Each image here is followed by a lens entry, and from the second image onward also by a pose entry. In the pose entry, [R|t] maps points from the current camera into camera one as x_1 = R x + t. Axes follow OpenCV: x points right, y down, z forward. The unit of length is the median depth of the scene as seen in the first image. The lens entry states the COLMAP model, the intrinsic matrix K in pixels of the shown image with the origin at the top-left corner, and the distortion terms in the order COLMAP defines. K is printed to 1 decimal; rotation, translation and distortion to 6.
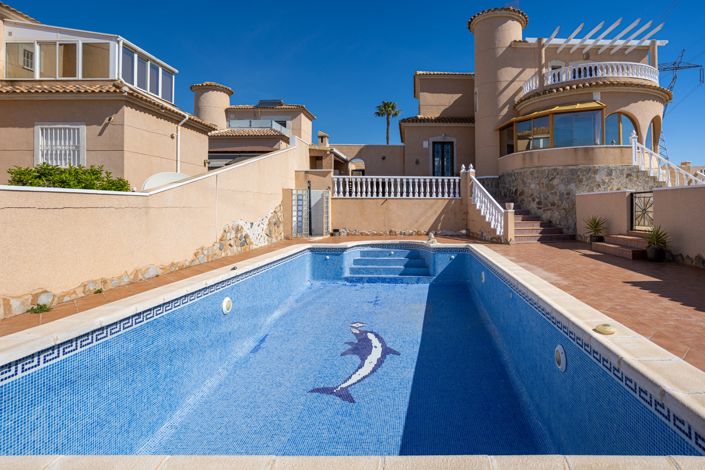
lens RADIAL K [[411.9, 0, 353.5], [0, 411.9, 191.1], [0, 0, 1]] dist [0.002083, 0.001362]
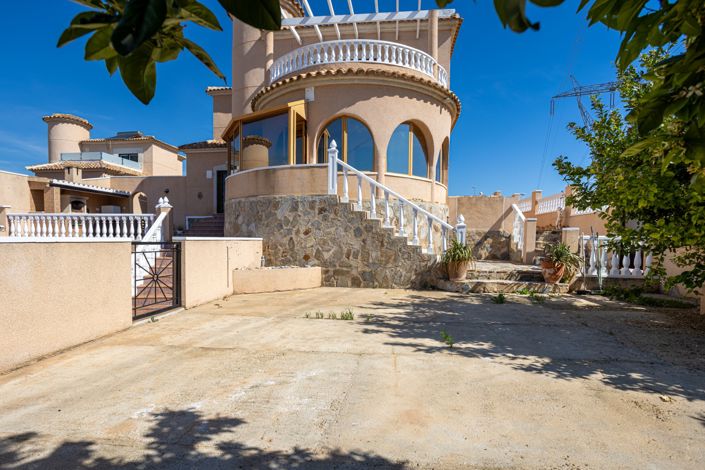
lens RADIAL K [[389.3, 0, 352.5], [0, 389.3, 235.0], [0, 0, 1]] dist [-0.002334, -0.000106]
pose [[0.990223, 0.005574, -0.139381, 0.612069], [-0.003822, 0.999910, 0.012831, -0.006075], [0.139440, -0.012172, 0.990156, 0.310501]]
